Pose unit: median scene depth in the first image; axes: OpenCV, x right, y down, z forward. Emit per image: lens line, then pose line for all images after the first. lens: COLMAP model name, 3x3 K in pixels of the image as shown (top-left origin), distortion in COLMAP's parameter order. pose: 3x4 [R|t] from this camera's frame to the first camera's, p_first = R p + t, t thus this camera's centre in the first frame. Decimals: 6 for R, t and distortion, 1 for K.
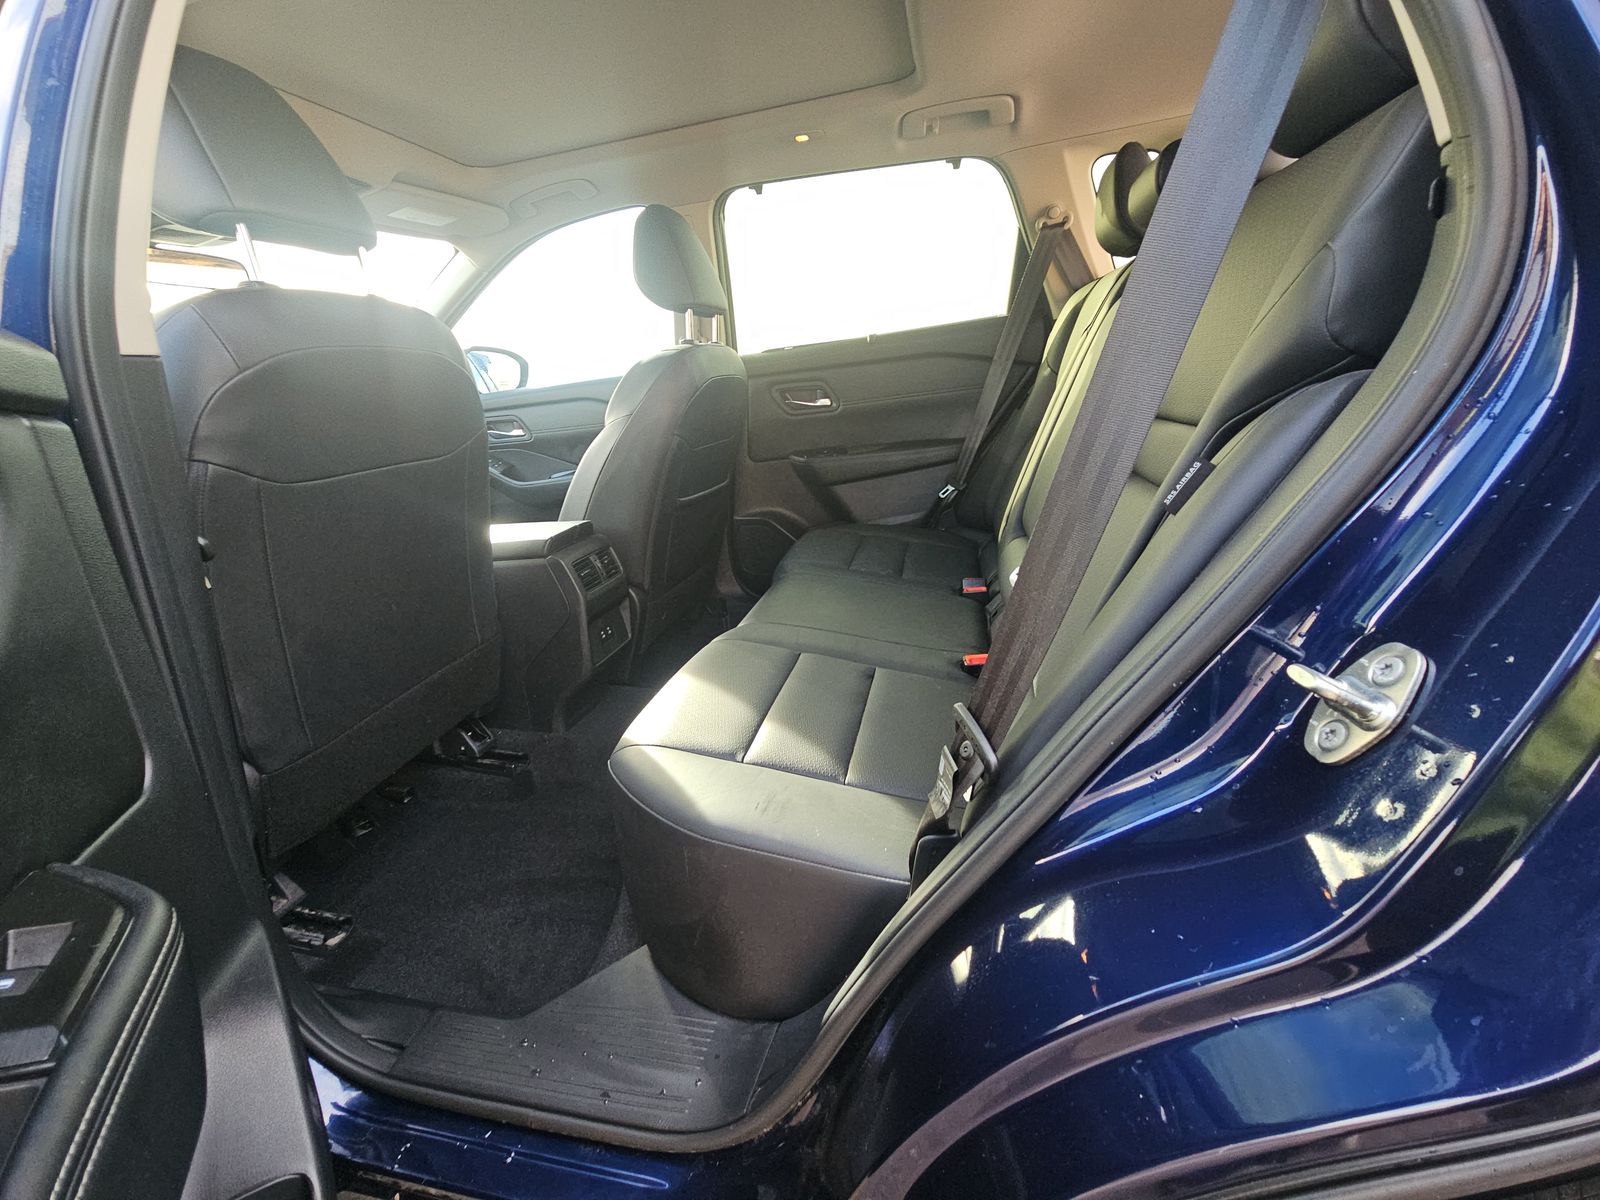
lens RADIAL K [[626.4, 0, 803.1], [0, 626.4, 602.0], [0, 0, 1]] dist [-0.008610, -0.001069]
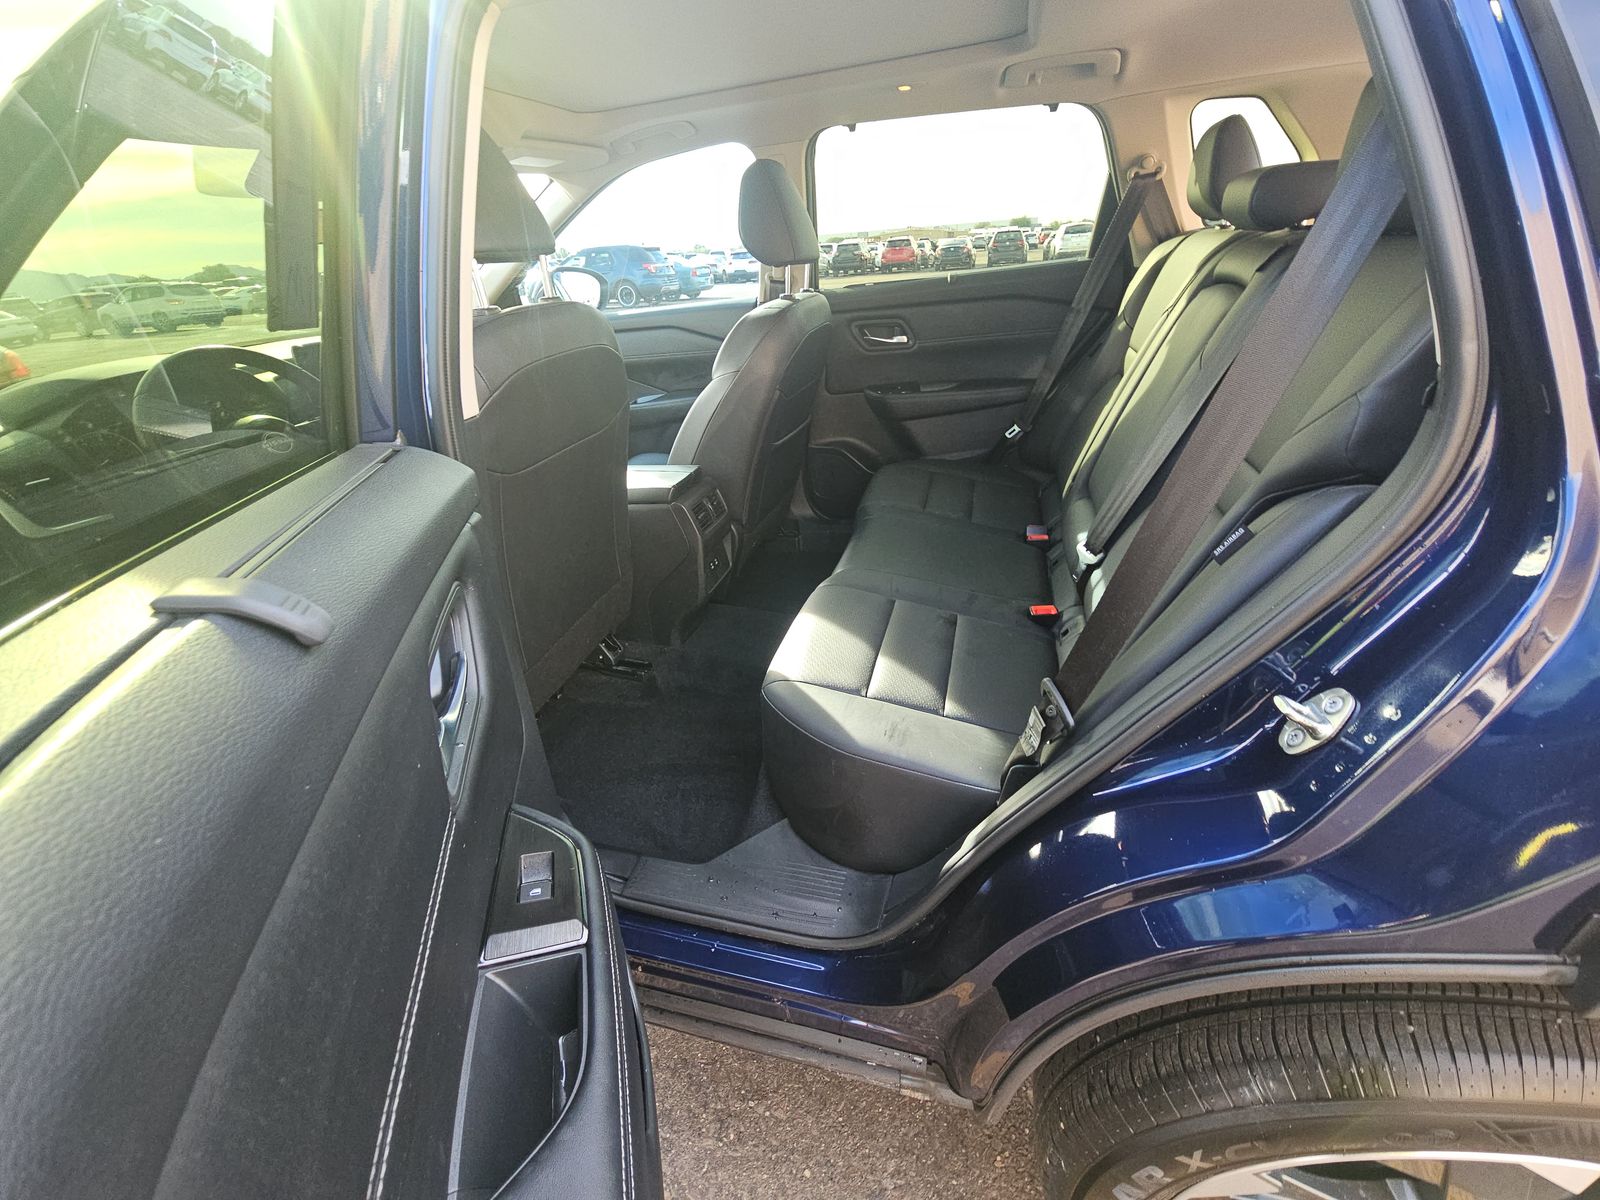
lens RADIAL K [[626.4, 0, 801.5], [0, 626.4, 595.6], [0, 0, 1]] dist [-0.008610, -0.001069]
pose [[0.998468, 0.032804, -0.044554, -0.103500], [-0.024632, 0.984625, 0.172935, -0.104791], [0.049542, -0.171572, 0.983925, -0.162503]]
